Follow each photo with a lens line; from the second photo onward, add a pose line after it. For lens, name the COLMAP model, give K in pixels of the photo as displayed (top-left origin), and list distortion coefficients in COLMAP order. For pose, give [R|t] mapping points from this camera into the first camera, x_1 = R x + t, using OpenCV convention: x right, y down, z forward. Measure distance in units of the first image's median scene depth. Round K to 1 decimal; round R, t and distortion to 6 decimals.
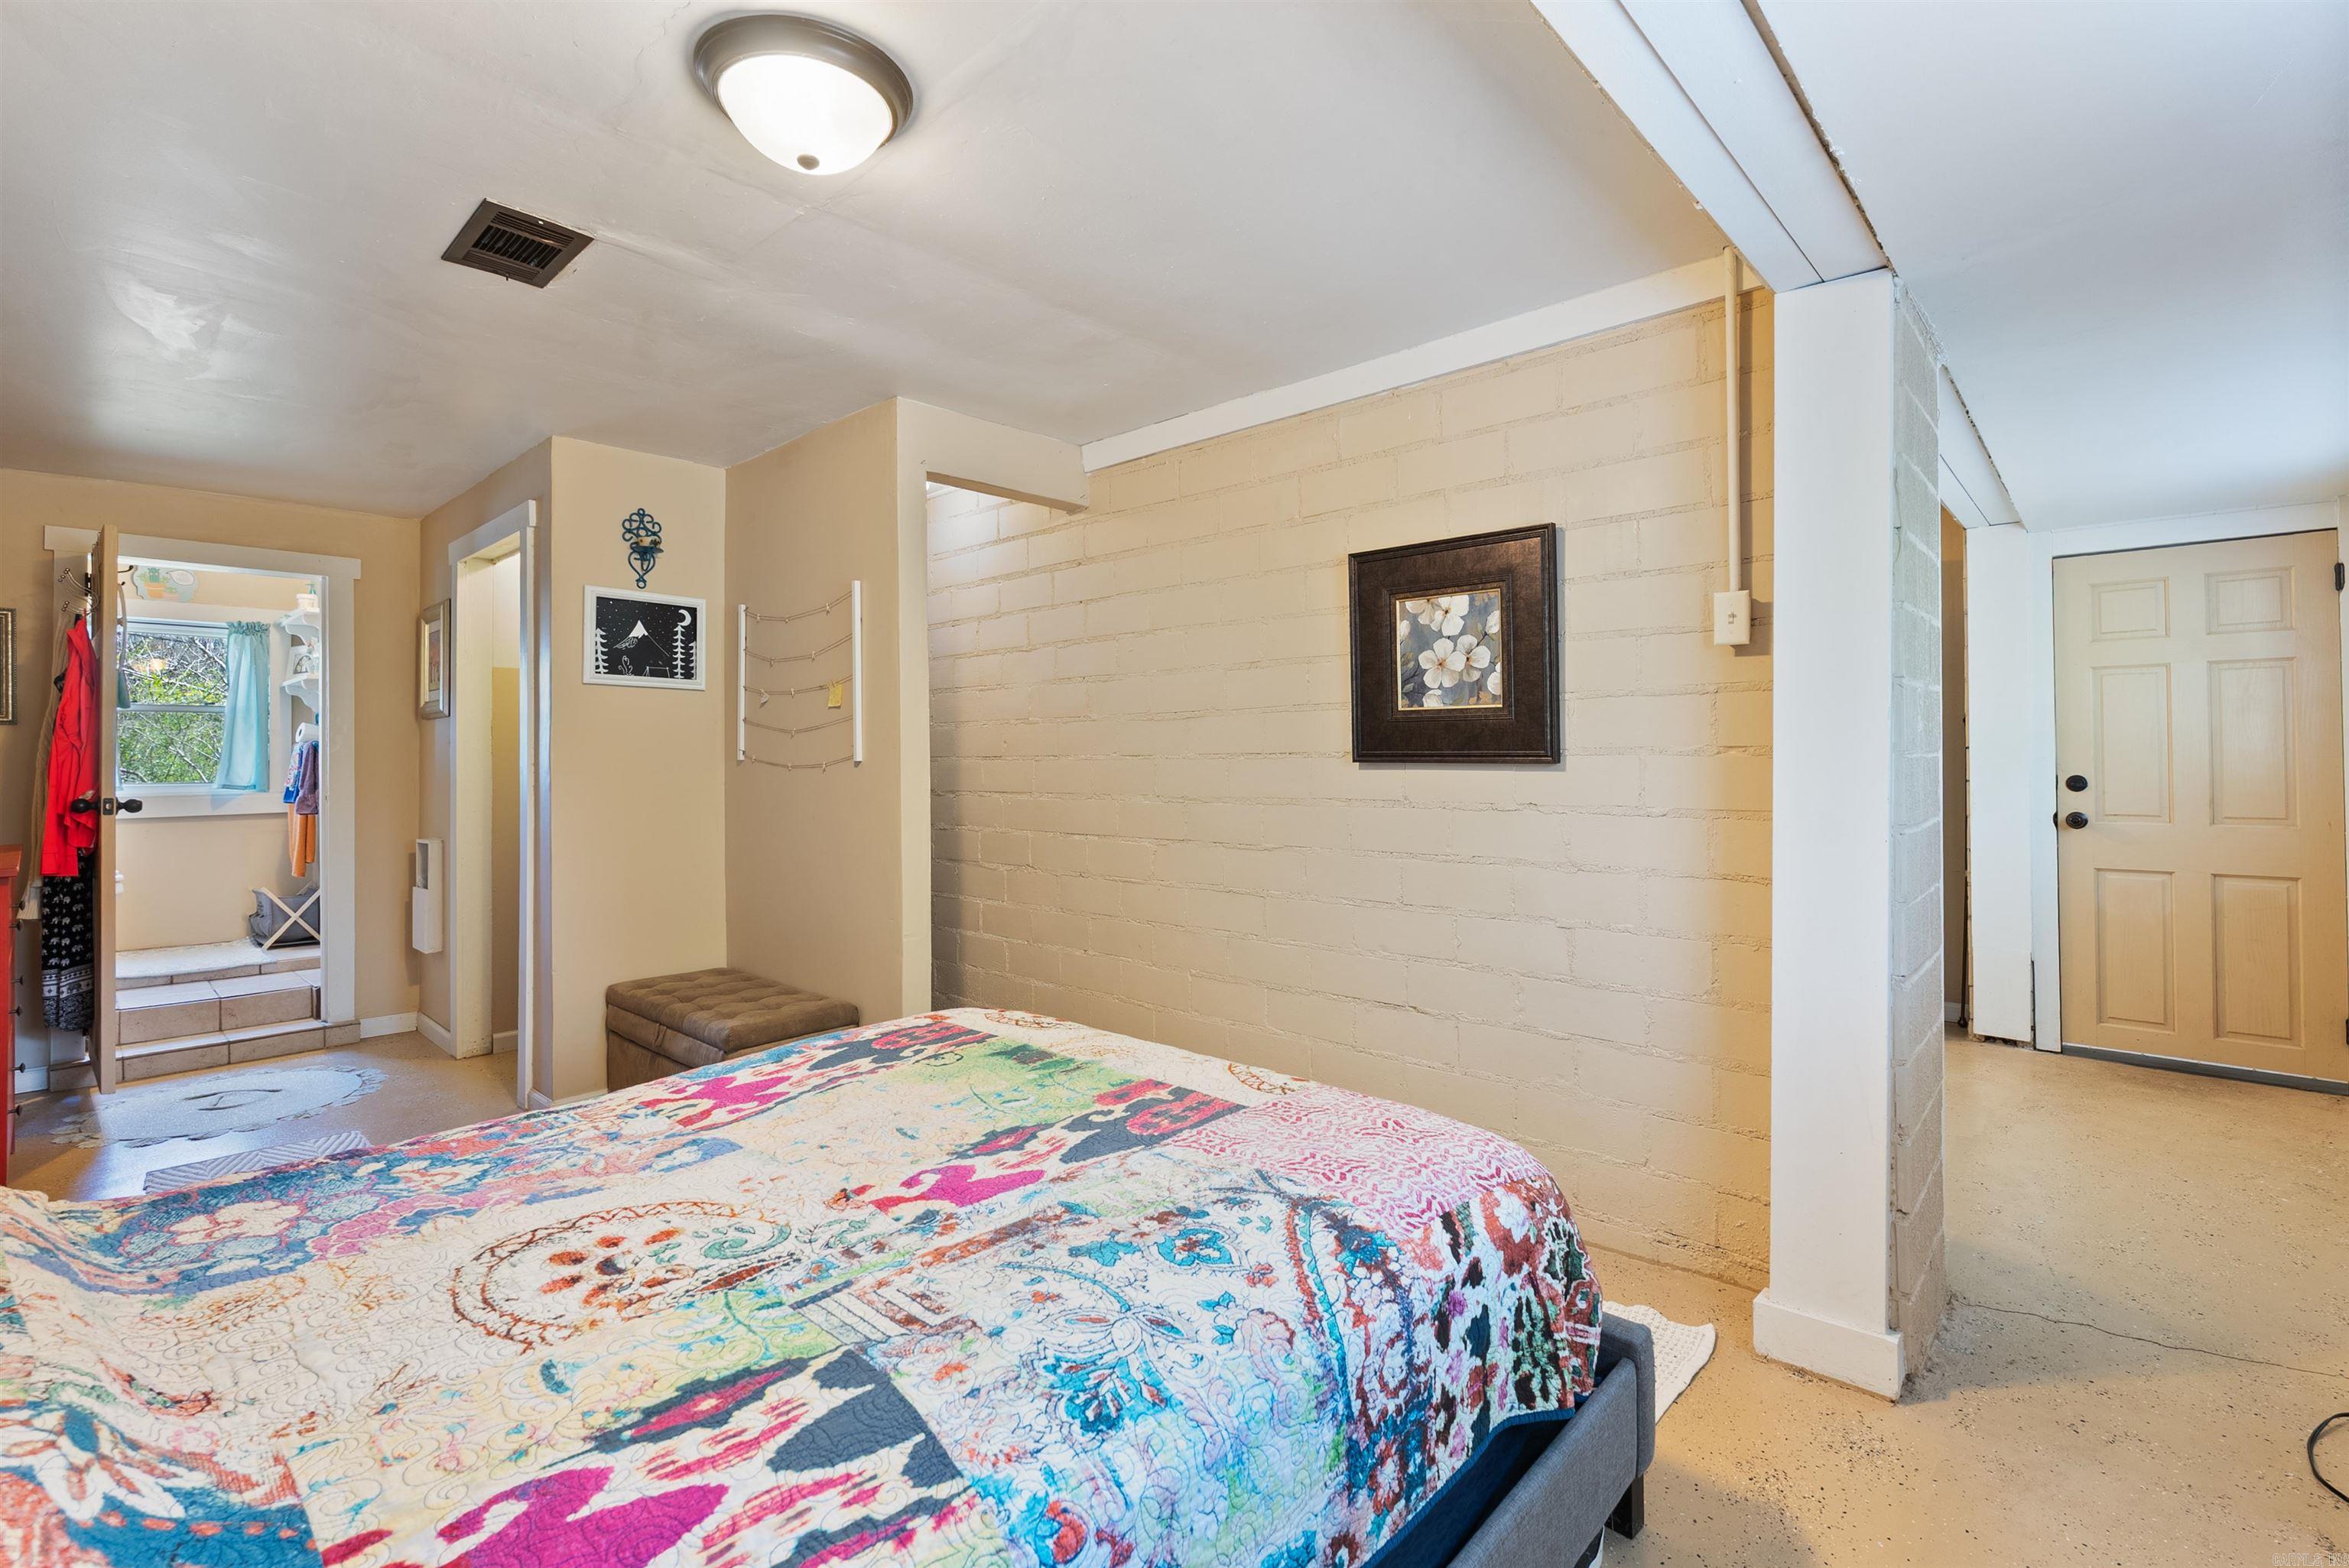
lens RADIAL K [[1038.9, 0, 1184.6], [0, 1038.9, 744.3], [0, 0, 1]] dist [-0.006785, 0.000845]
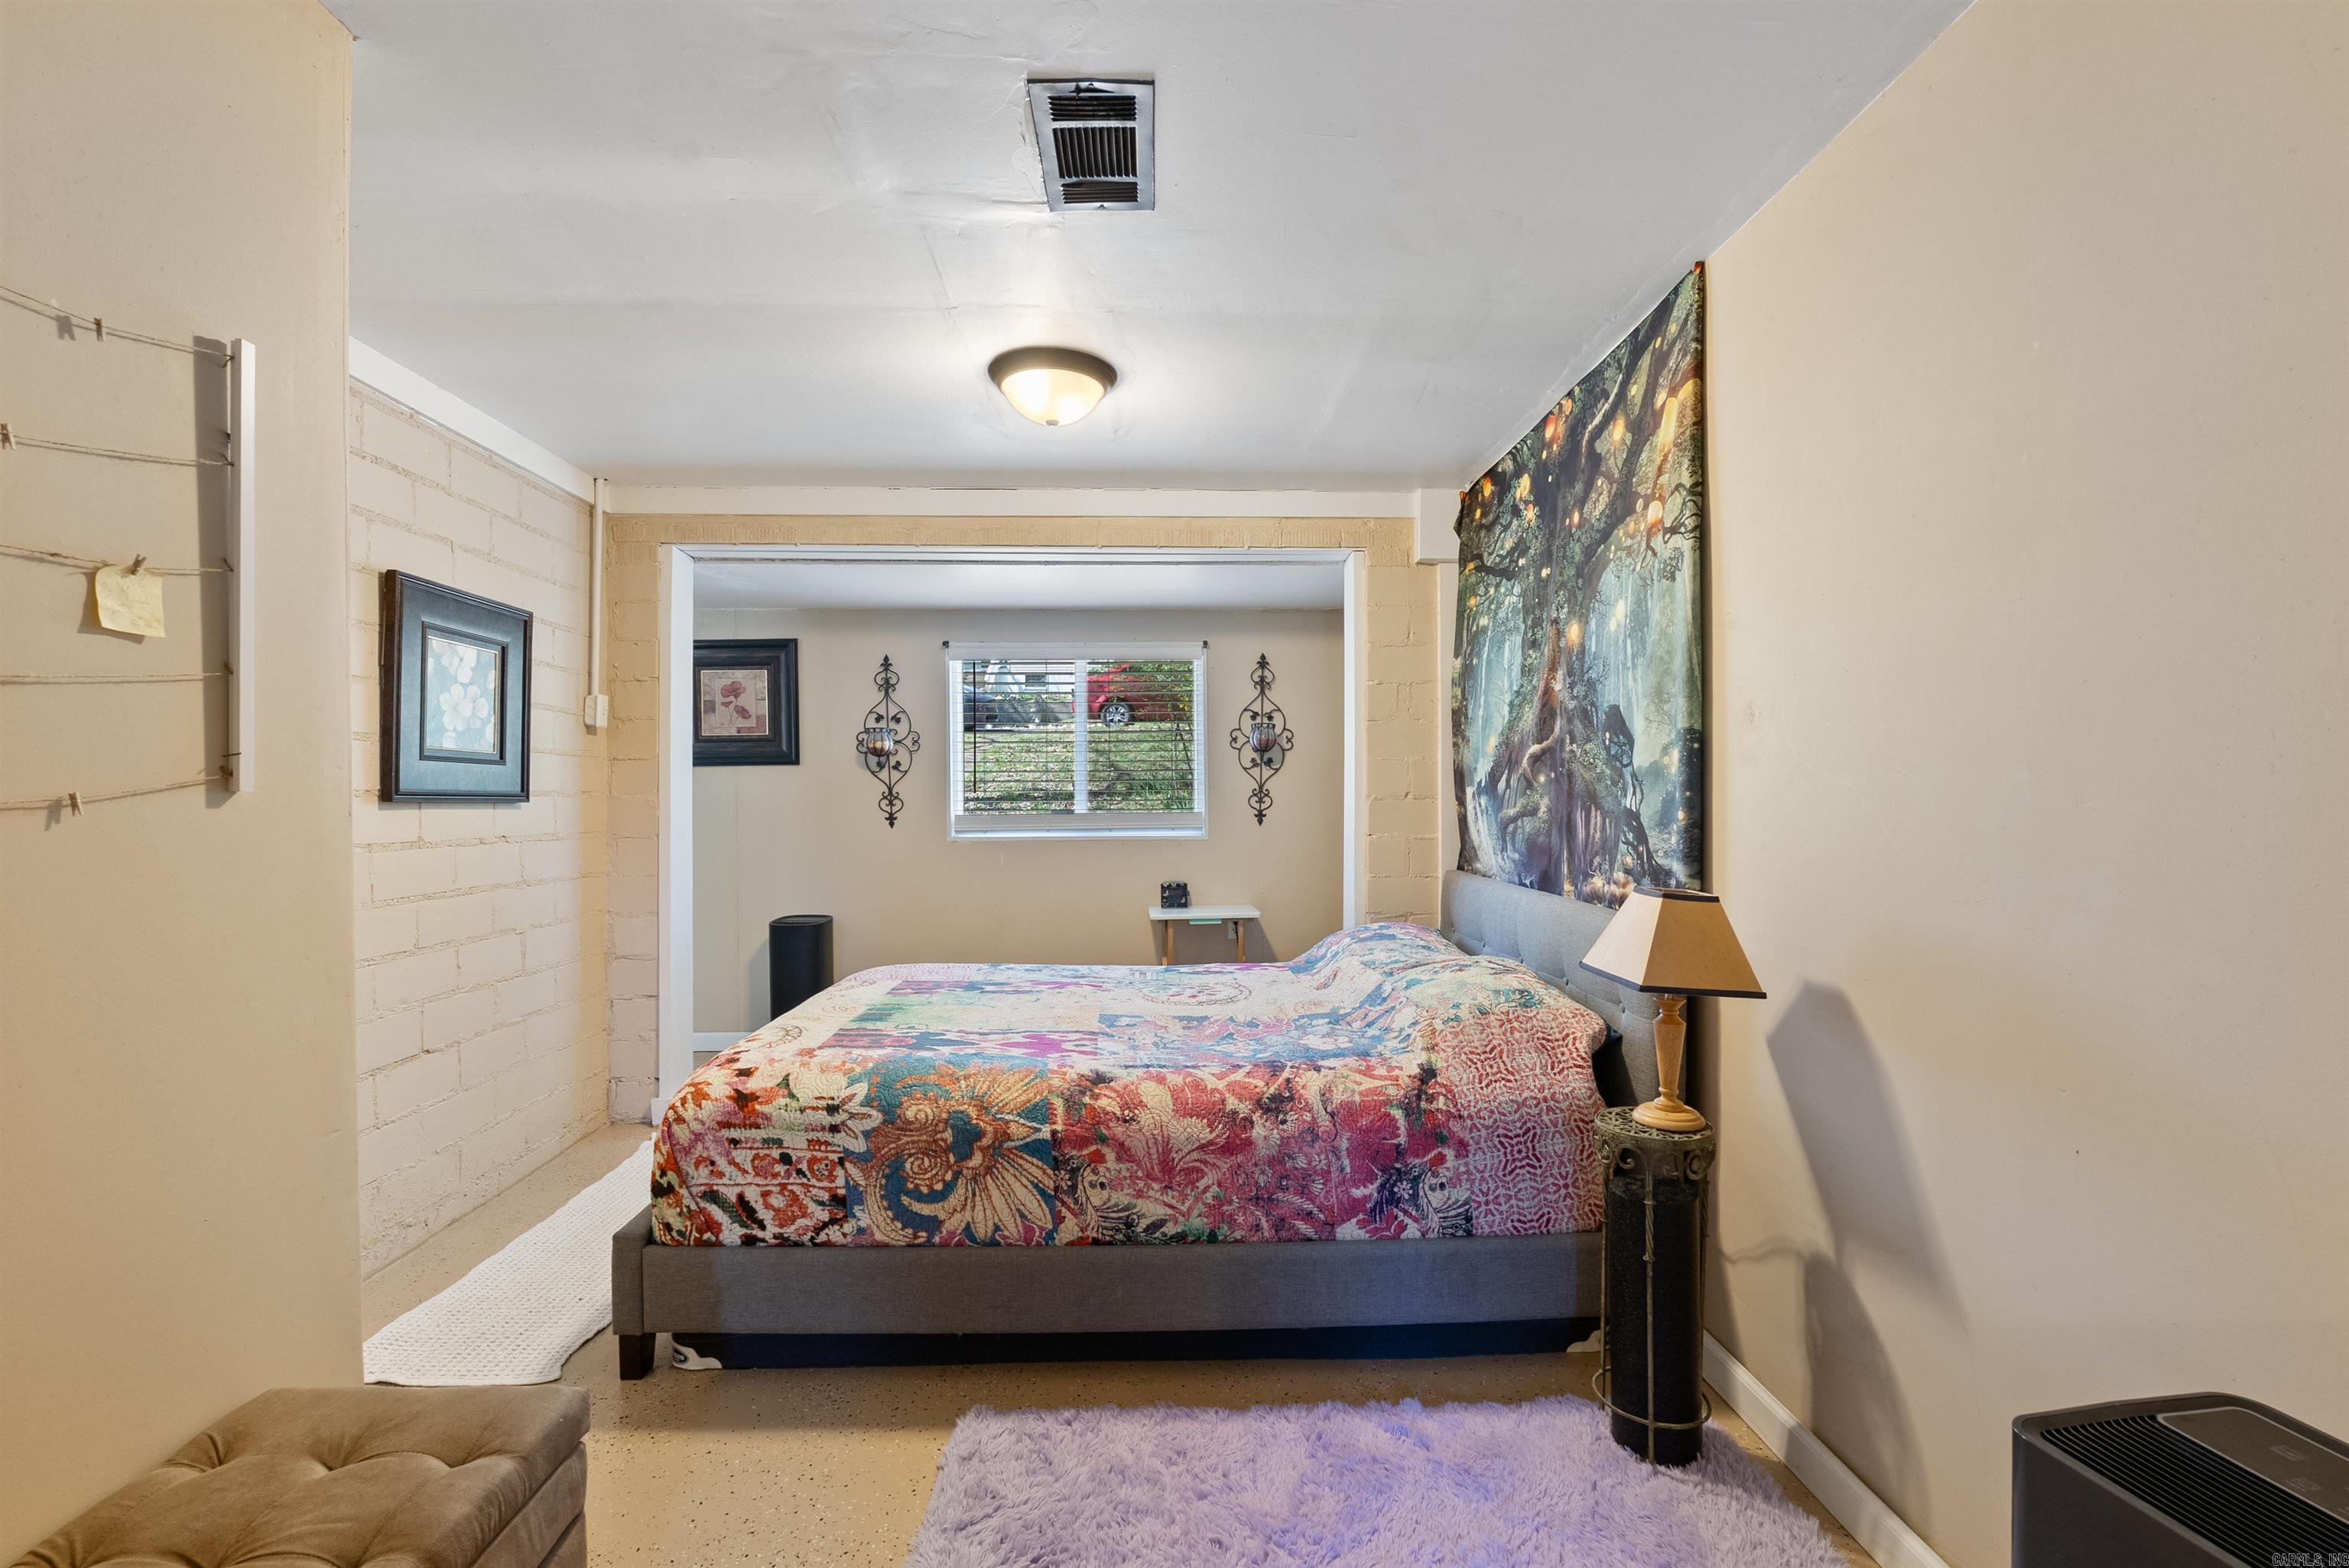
lens RADIAL K [[1038.9, 0, 1165.3], [0, 1038.9, 795.2], [0, 0, 1]] dist [-0.006785, 0.000845]
pose [[-0.702860, 0.012166, 0.711225, -2.015370], [0.000420, 0.999861, -0.016689, 0.056857], [-0.711329, -0.011432, -0.702767, 2.482630]]
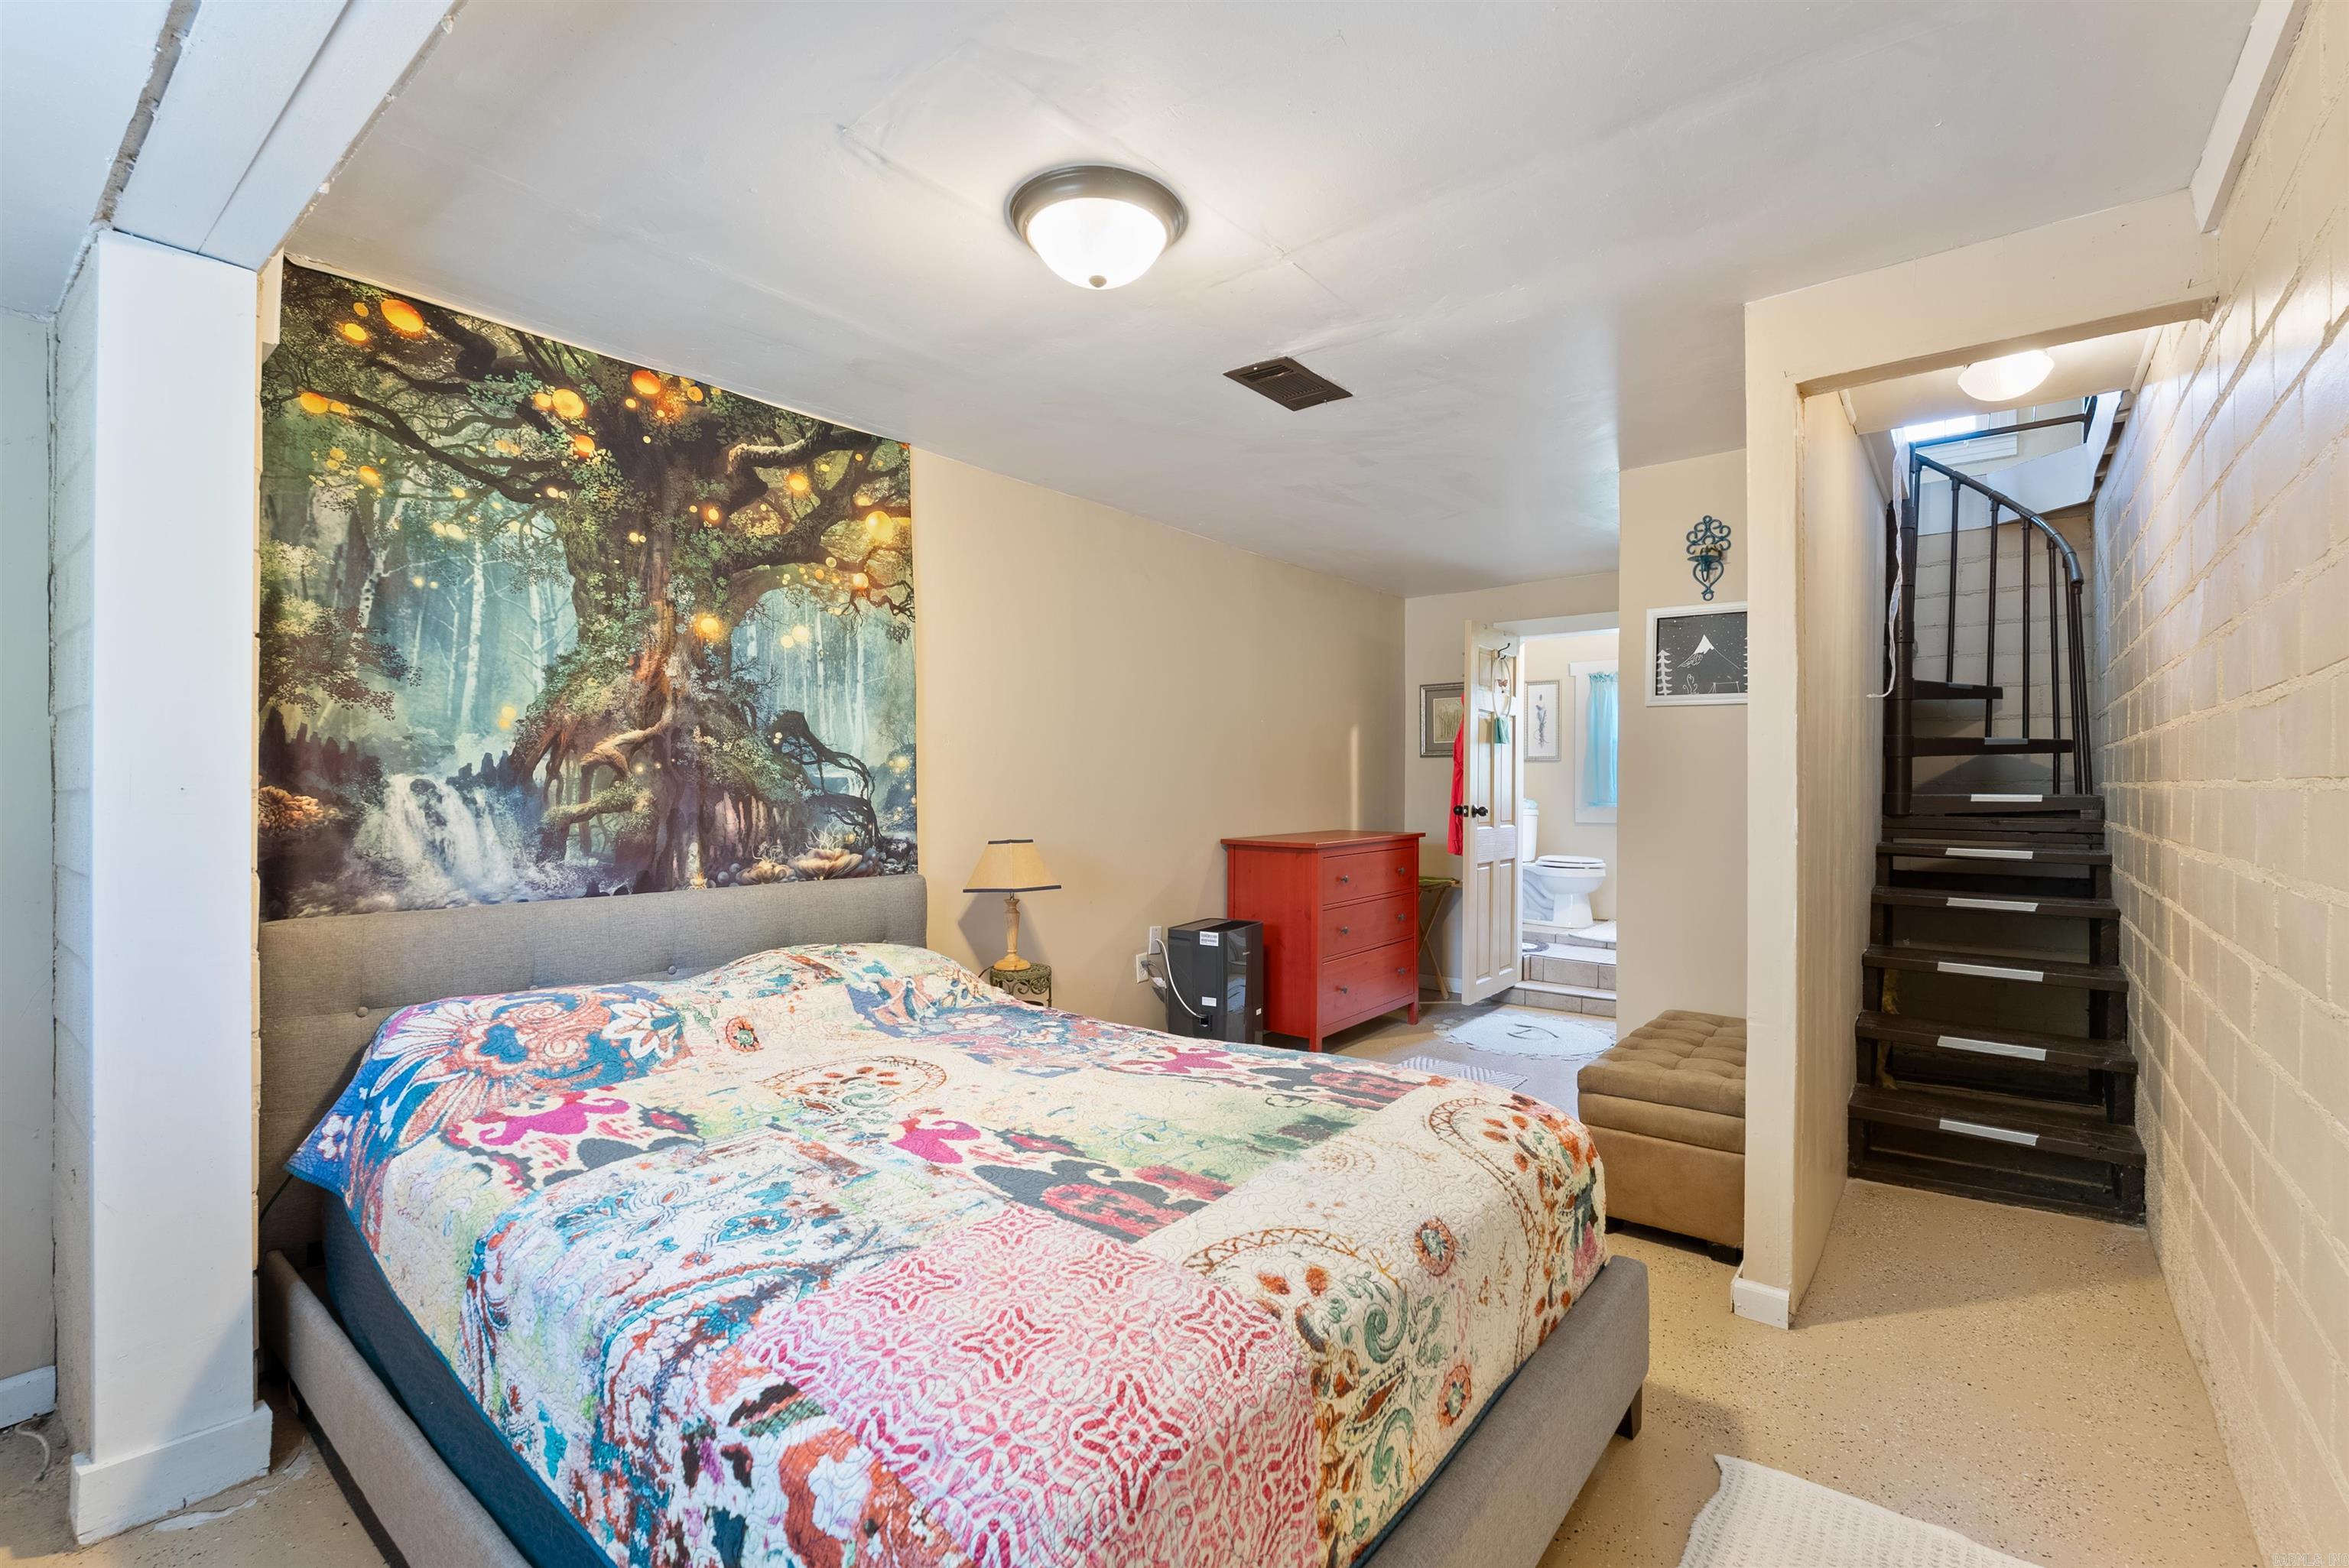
lens RADIAL K [[1038.9, 0, 1190.3], [0, 1038.9, 778.0], [0, 0, 1]] dist [-0.006785, 0.000845]
pose [[0.080095, 0.002378, -0.996784, 1.037105], [0.011126, 0.999933, 0.003279, 0.007661], [0.996725, -0.011353, 0.080063, 1.243445]]
